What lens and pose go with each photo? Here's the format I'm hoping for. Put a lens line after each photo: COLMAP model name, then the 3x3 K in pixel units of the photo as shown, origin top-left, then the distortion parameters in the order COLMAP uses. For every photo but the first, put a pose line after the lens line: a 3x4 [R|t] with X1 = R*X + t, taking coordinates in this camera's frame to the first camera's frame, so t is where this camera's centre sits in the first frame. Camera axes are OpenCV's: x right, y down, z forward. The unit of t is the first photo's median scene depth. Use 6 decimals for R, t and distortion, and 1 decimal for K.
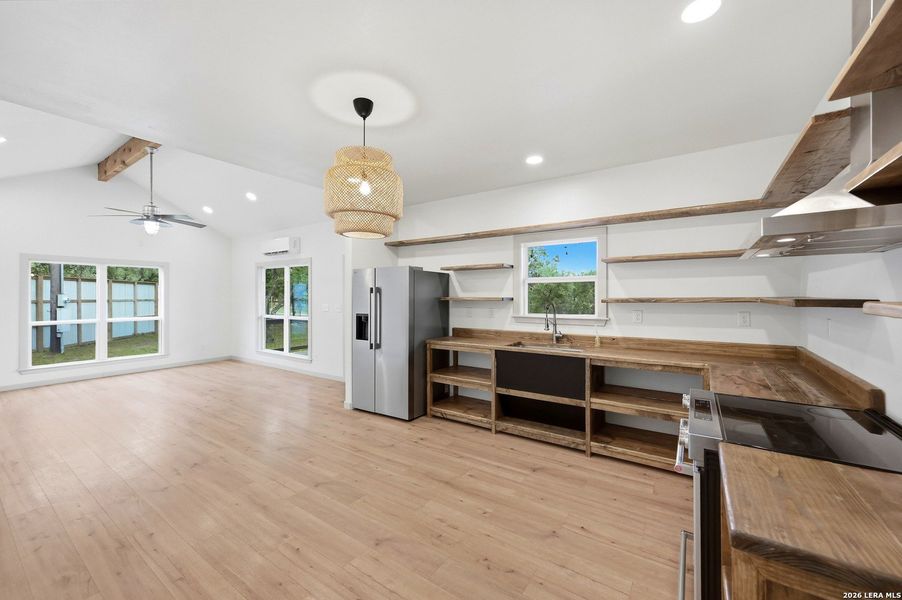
lens RADIAL K [[356.1, 0, 453.7], [0, 356.1, 294.0], [0, 0, 1]] dist [-0.001738, -0.000282]
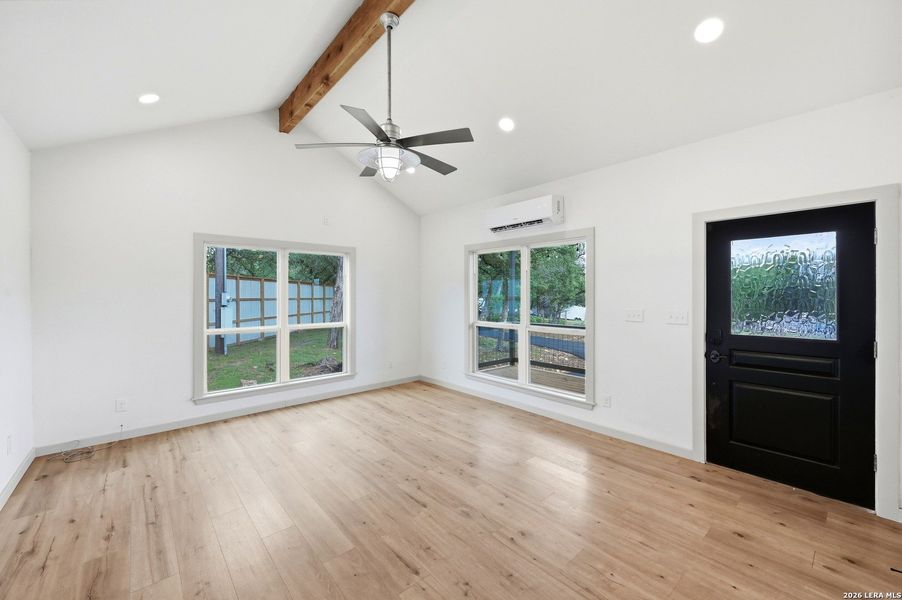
lens RADIAL K [[356.1, 0, 450.1], [0, 356.1, 296.2], [0, 0, 1]] dist [-0.001738, -0.000282]
pose [[0.968756, 0.003550, -0.247991, -0.432581], [-0.002250, 0.999982, 0.005522, 0.005763], [0.248006, -0.004792, 0.968747, 0.344334]]
